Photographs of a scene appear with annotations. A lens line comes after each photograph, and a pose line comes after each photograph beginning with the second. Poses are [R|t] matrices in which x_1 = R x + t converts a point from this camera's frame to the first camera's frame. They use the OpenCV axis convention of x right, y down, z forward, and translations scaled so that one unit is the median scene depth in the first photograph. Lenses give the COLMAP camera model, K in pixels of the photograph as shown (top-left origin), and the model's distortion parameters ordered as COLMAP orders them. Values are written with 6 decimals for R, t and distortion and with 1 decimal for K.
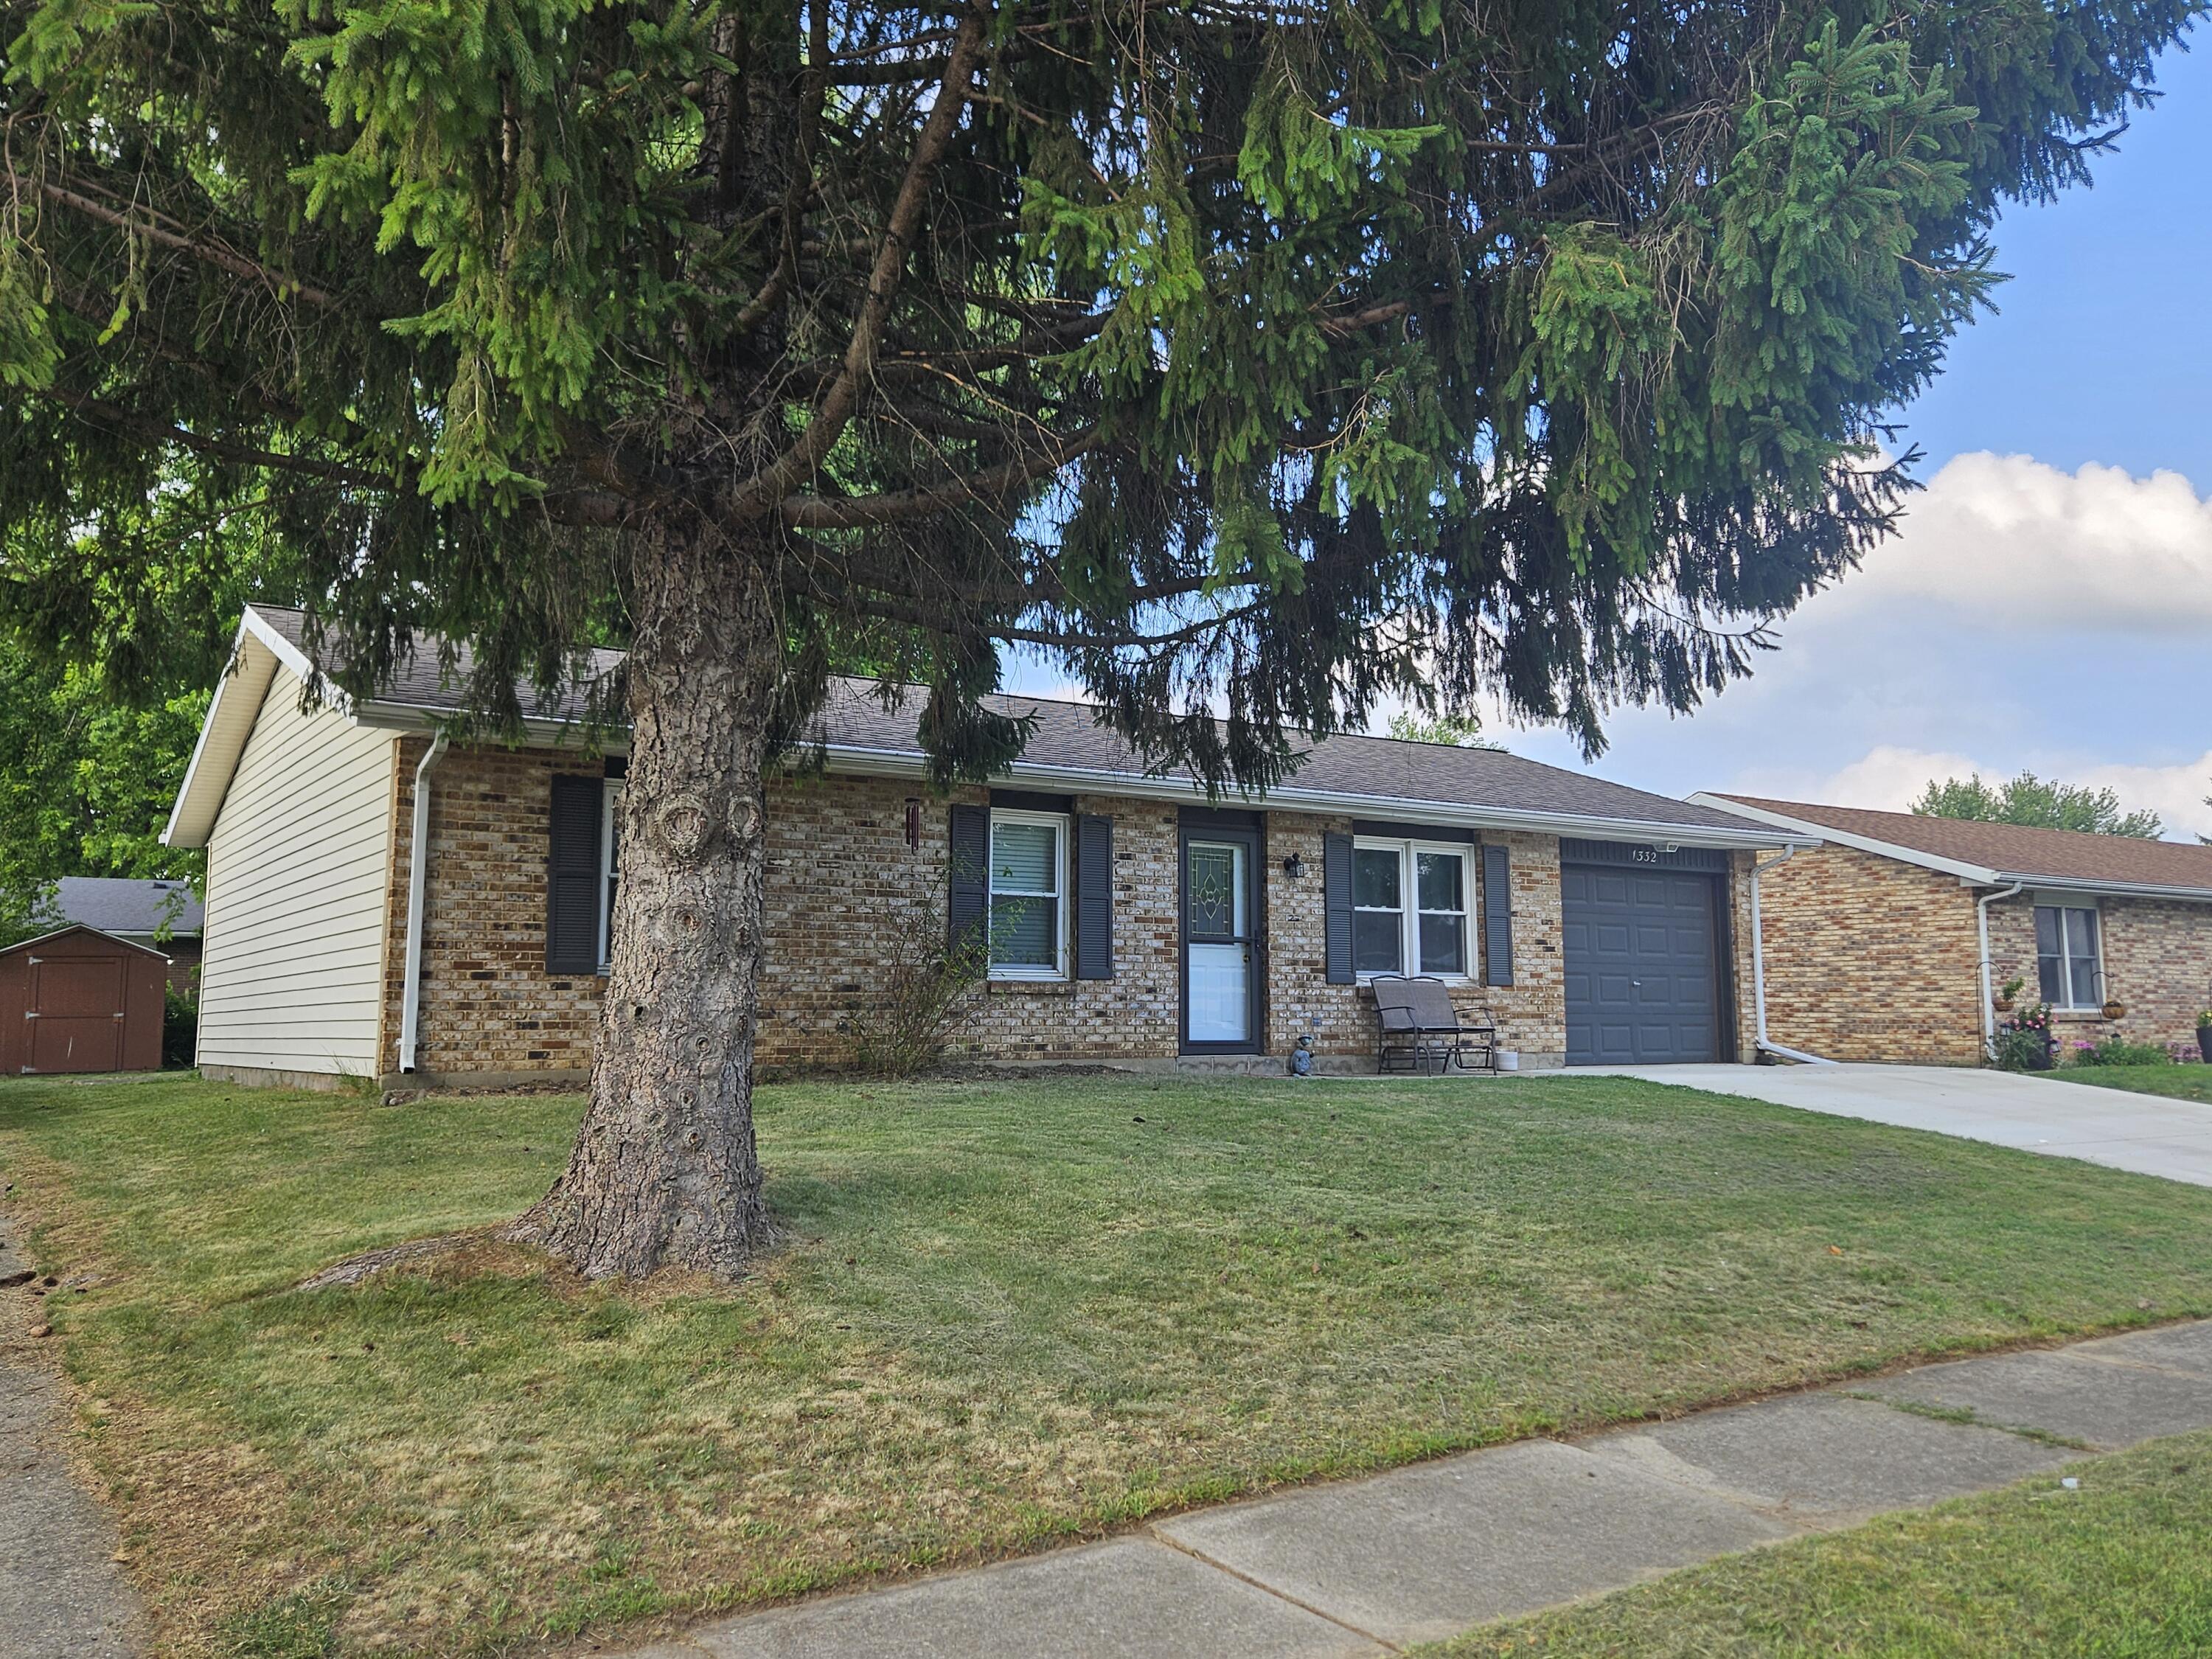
lens RADIAL K [[1765.0, 0, 1090.6], [0, 1765.0, 808.3], [0, 0, 1]] dist [0.091177, -0.077869]
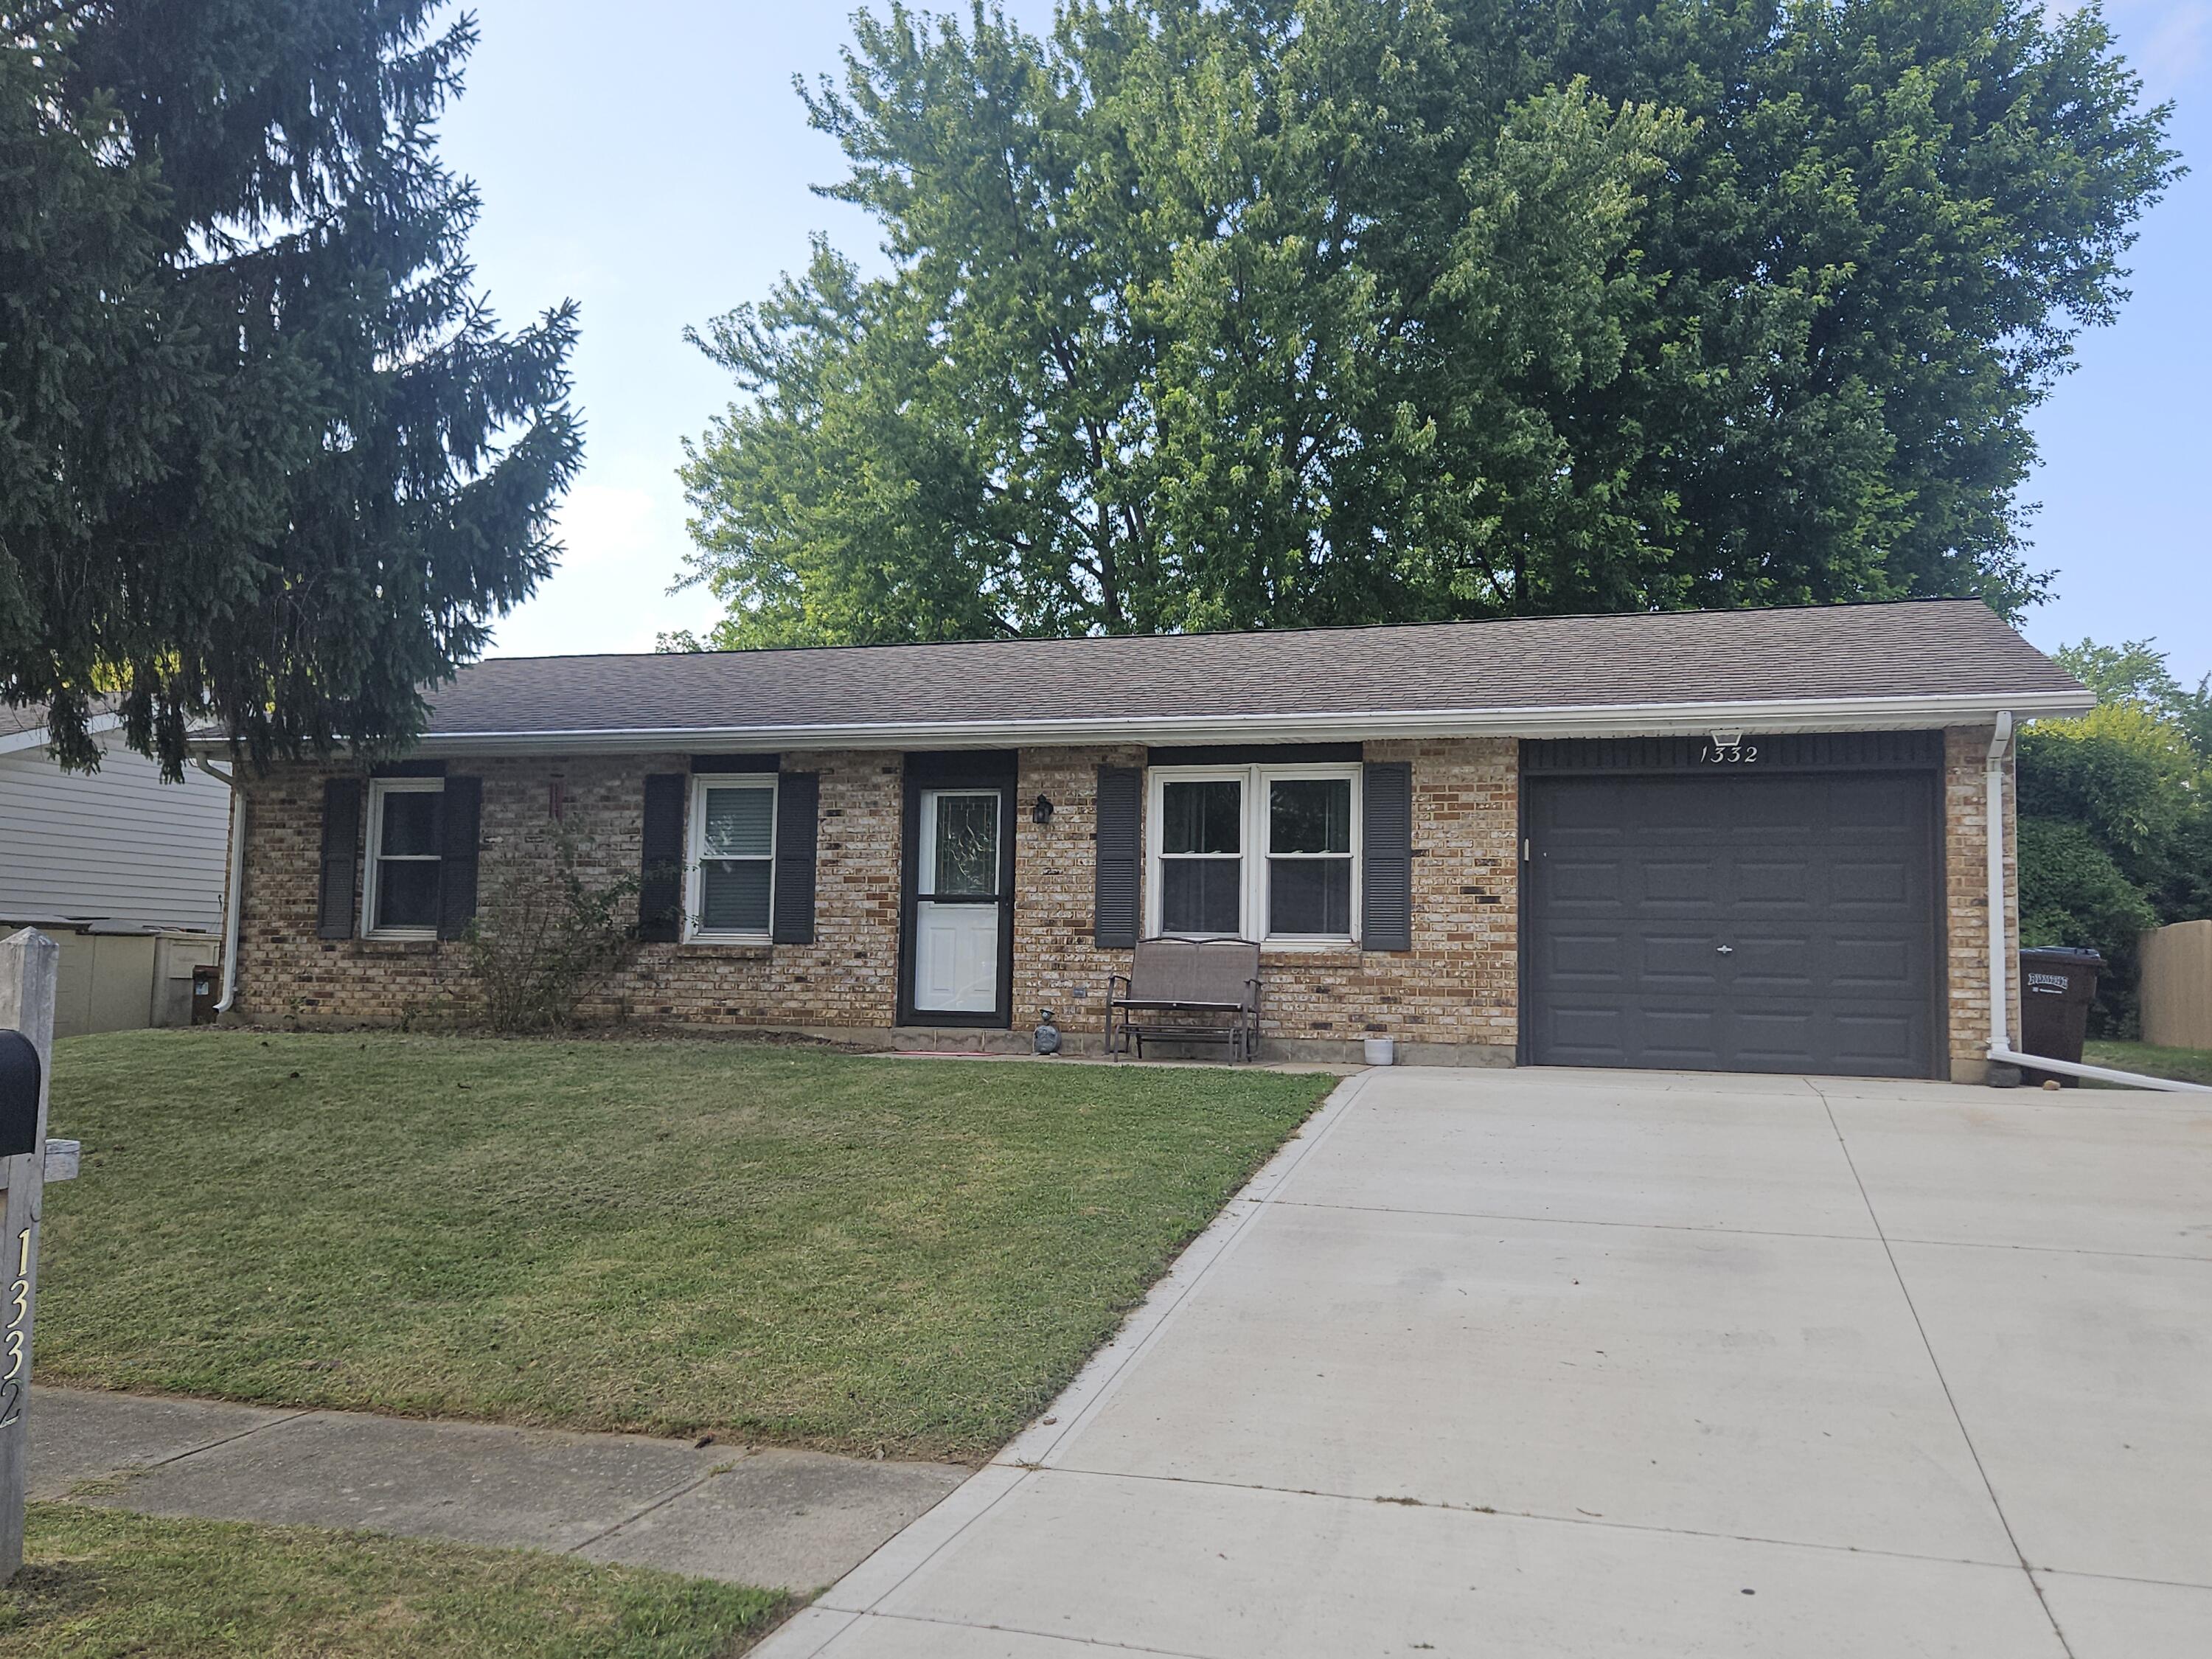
lens RADIAL K [[1765.0, 0, 1152.0], [0, 1765.0, 846.9], [0, 0, 1]] dist [0.091177, -0.077869]
pose [[0.635579, -0.041594, -0.770915, 0.856244], [0.073426, 0.997278, 0.006728, 0.051489], [0.768536, -0.060881, 0.636903, 0.529572]]
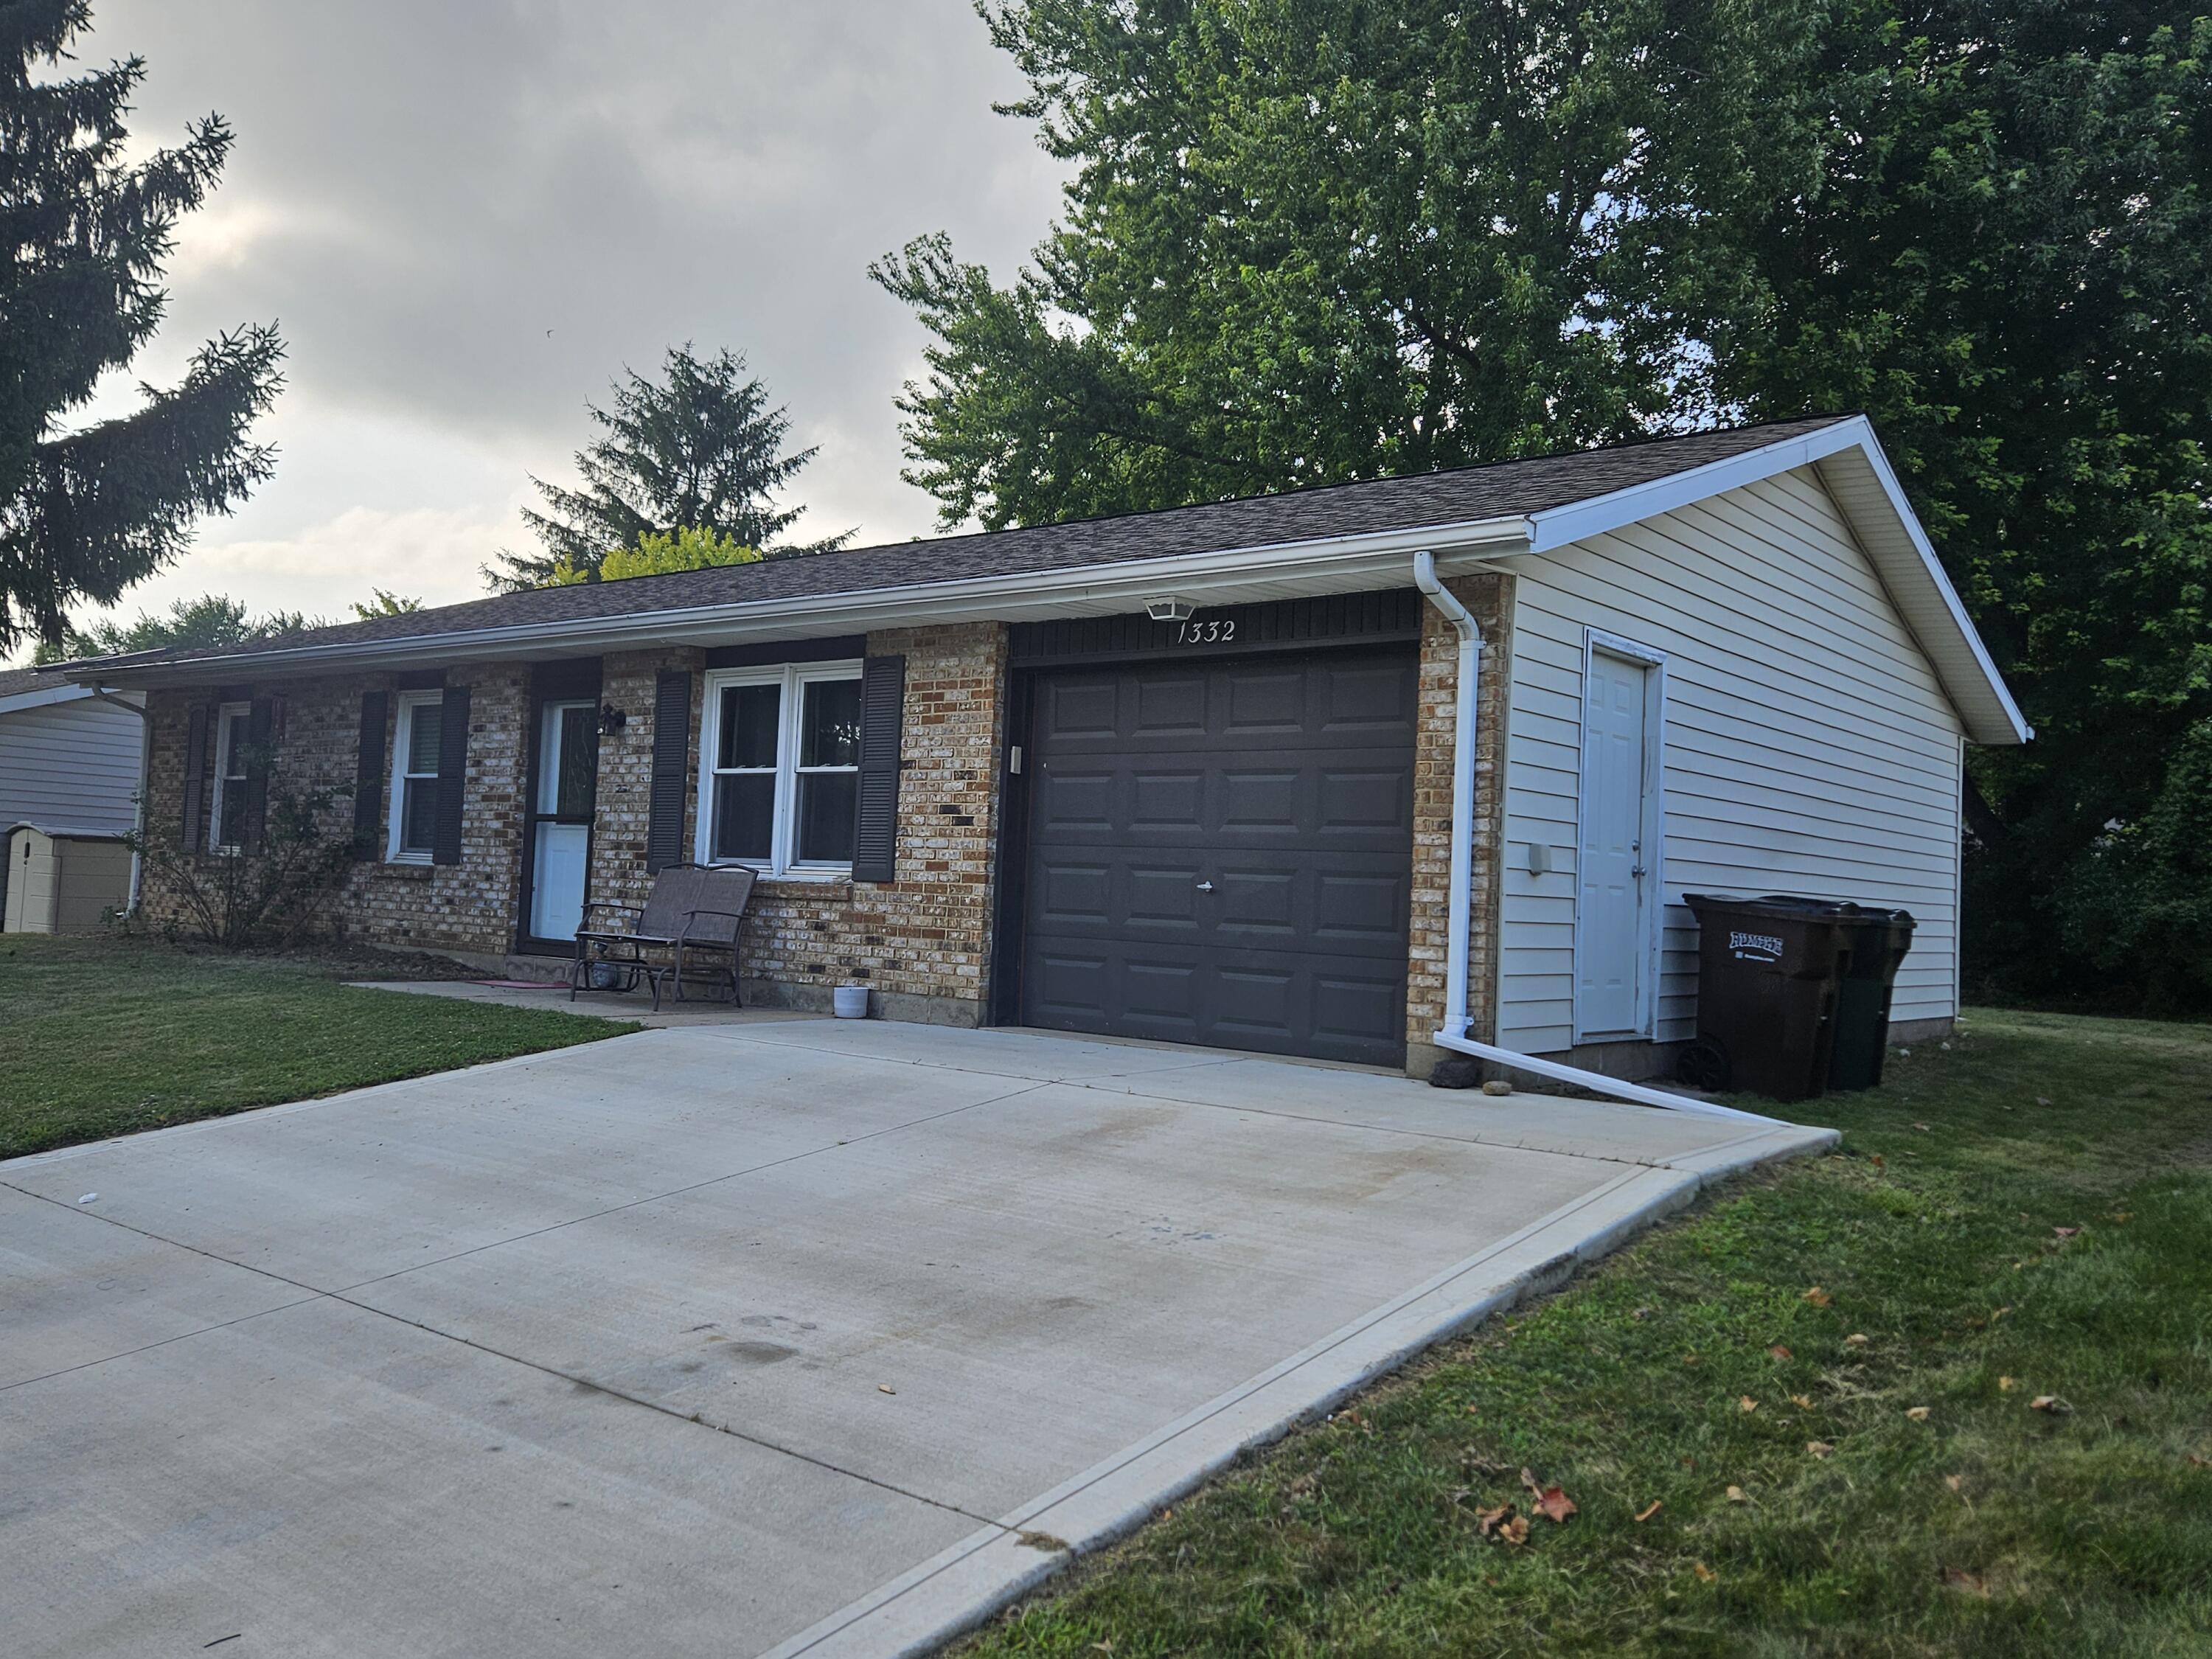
lens RADIAL K [[1765.0, 0, 1099.8], [0, 1765.0, 832.6], [0, 0, 1]] dist [0.091177, -0.077869]
pose [[0.283970, -0.024013, -0.958532, 0.978433], [0.063806, 0.997944, -0.006098, 0.106059], [0.956708, -0.059428, 0.284918, 1.043460]]
